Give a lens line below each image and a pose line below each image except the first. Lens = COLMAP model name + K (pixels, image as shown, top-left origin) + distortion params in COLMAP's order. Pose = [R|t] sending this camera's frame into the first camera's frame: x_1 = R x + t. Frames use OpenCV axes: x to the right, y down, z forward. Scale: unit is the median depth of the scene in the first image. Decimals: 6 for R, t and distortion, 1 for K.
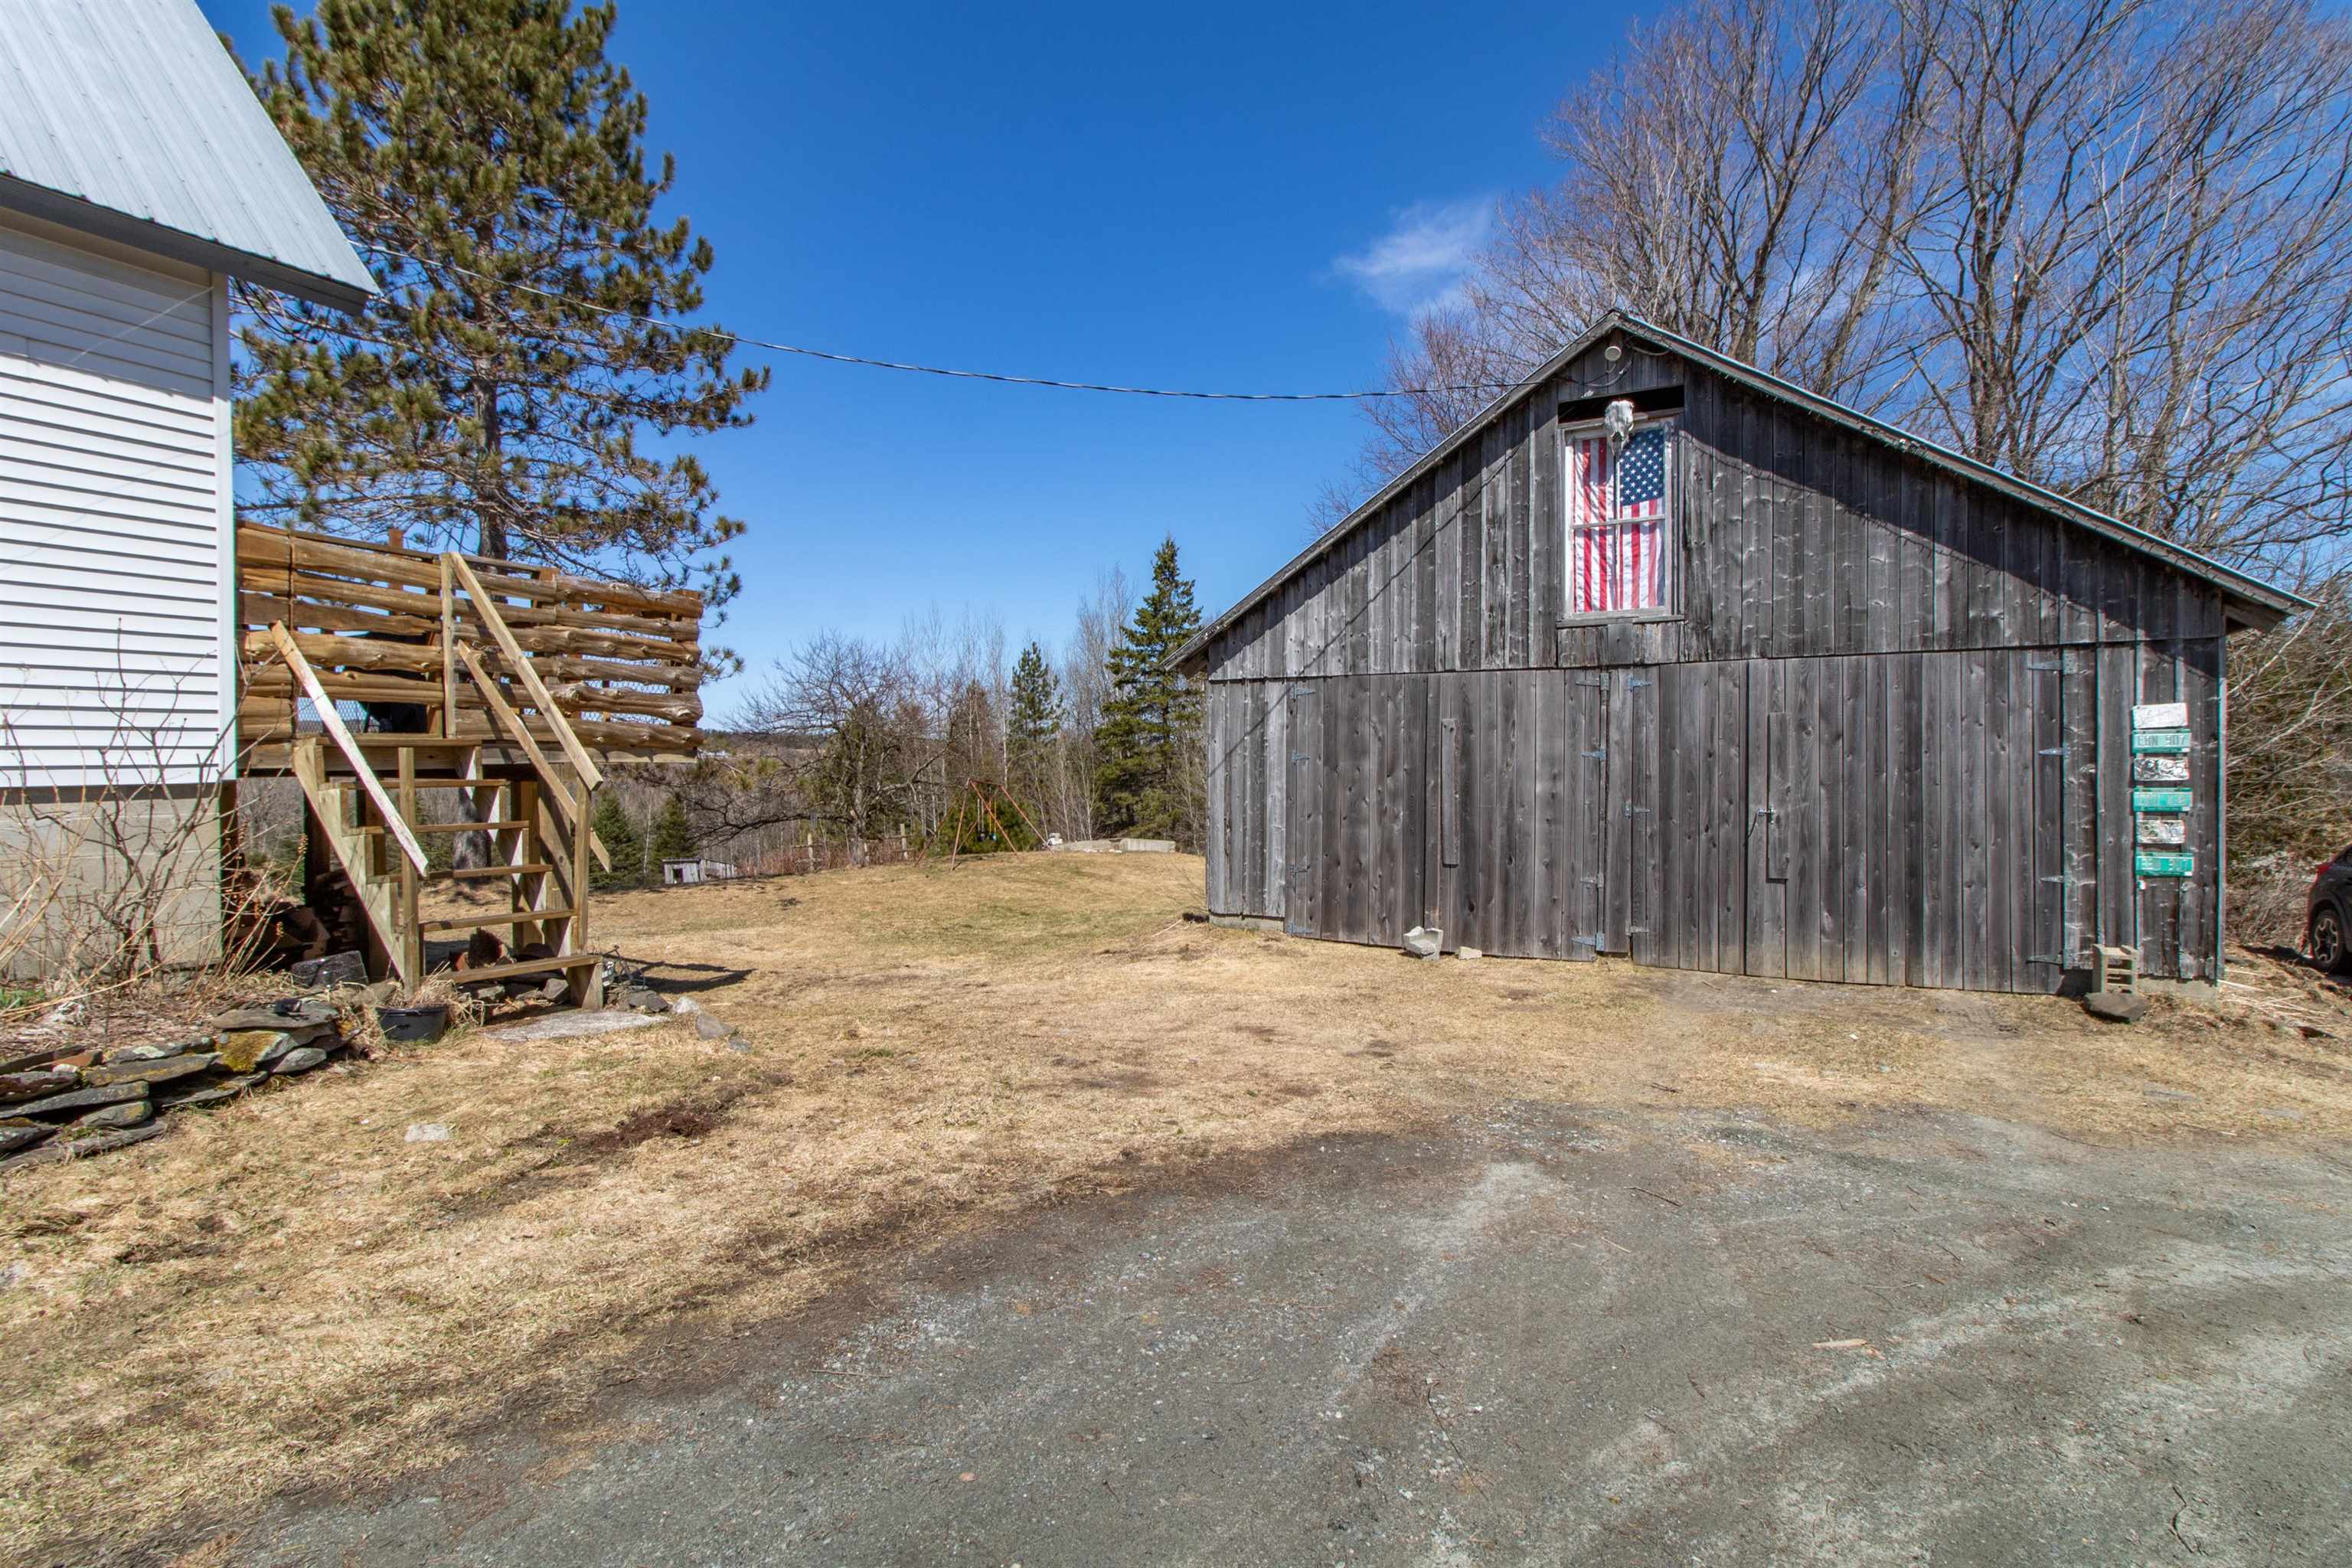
lens RADIAL K [[1112.7, 0, 1199.5], [0, 1112.7, 771.1], [0, 0, 1]] dist [0.018950, 0.001446]
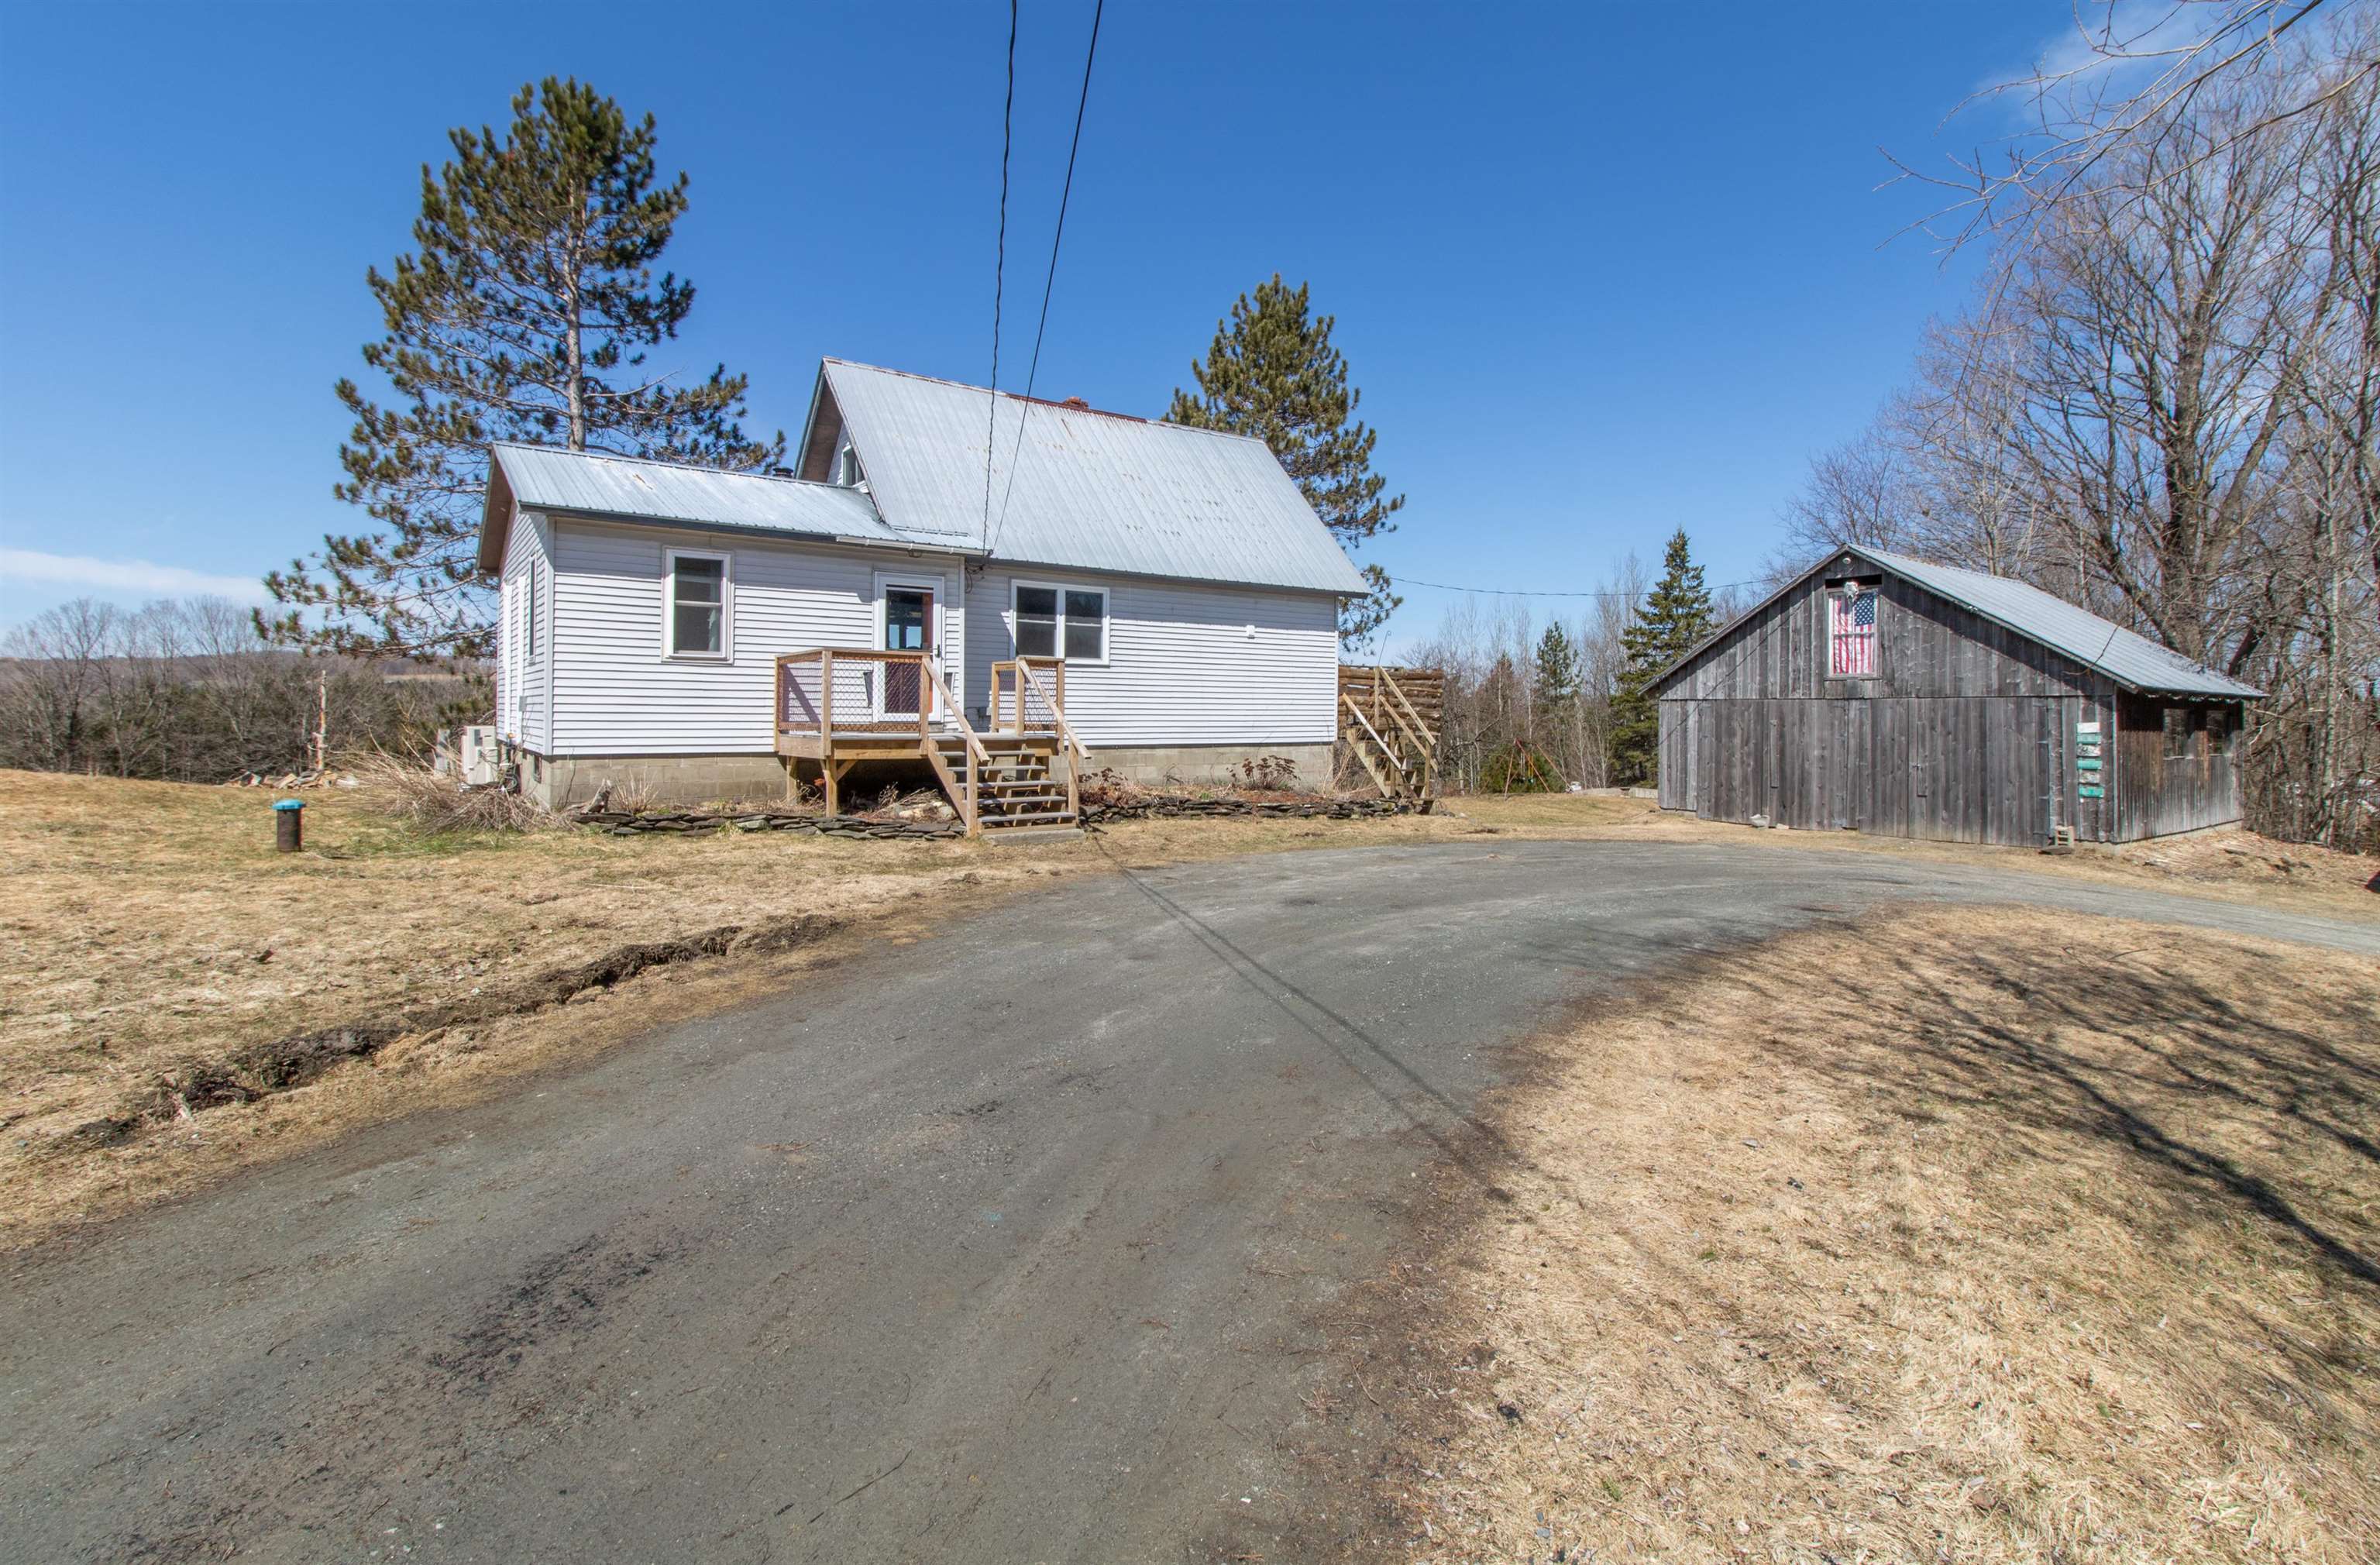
lens RADIAL K [[1108.6, 0, 1181.8], [0, 1108.6, 704.5], [0, 0, 1]] dist [-0.021441, -0.000080]
pose [[0.893455, 0.006075, -0.449111, 0.146470], [-0.014659, 0.999770, -0.015639, -0.025447], [0.448913, 0.020556, 0.893339, -1.374898]]
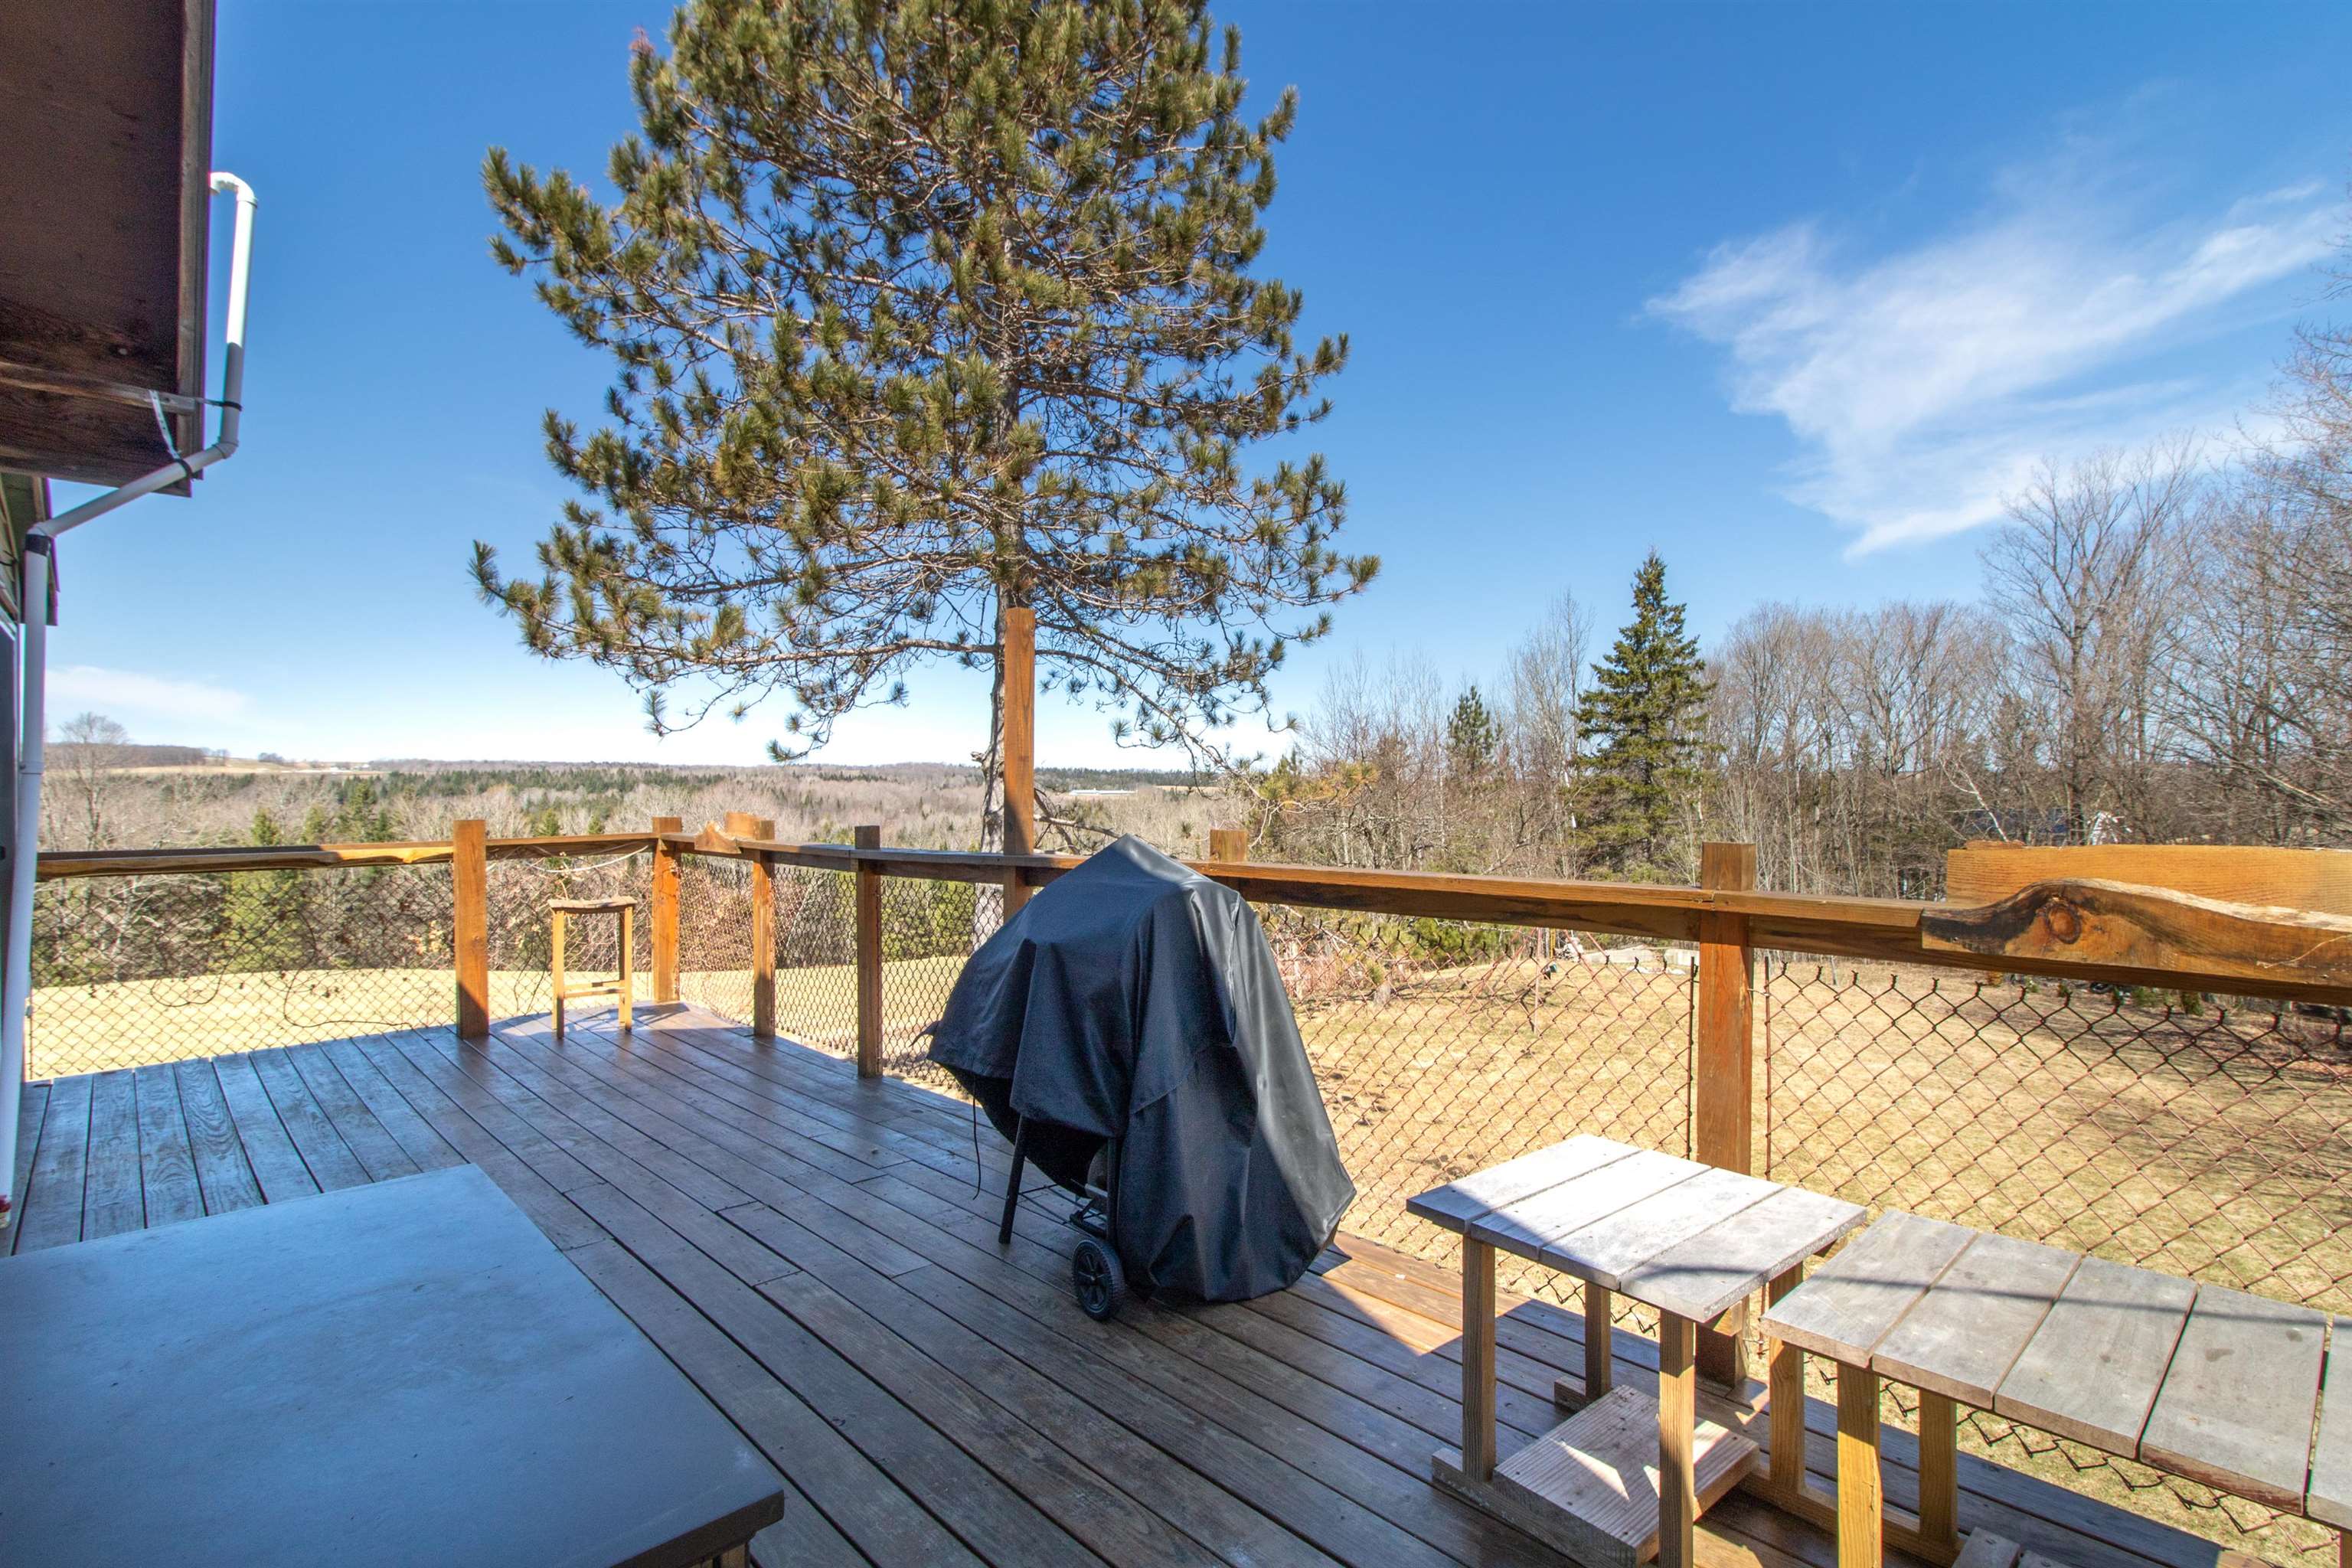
lens RADIAL K [[1112.7, 0, 1186.7], [0, 1112.7, 788.3], [0, 0, 1]] dist [0.018950, 0.001446]
pose [[0.950393, -0.005222, -0.311009, -0.566647], [0.001124, 0.999910, -0.013354, -0.156006], [0.311051, 0.012342, 0.950313, 0.678927]]
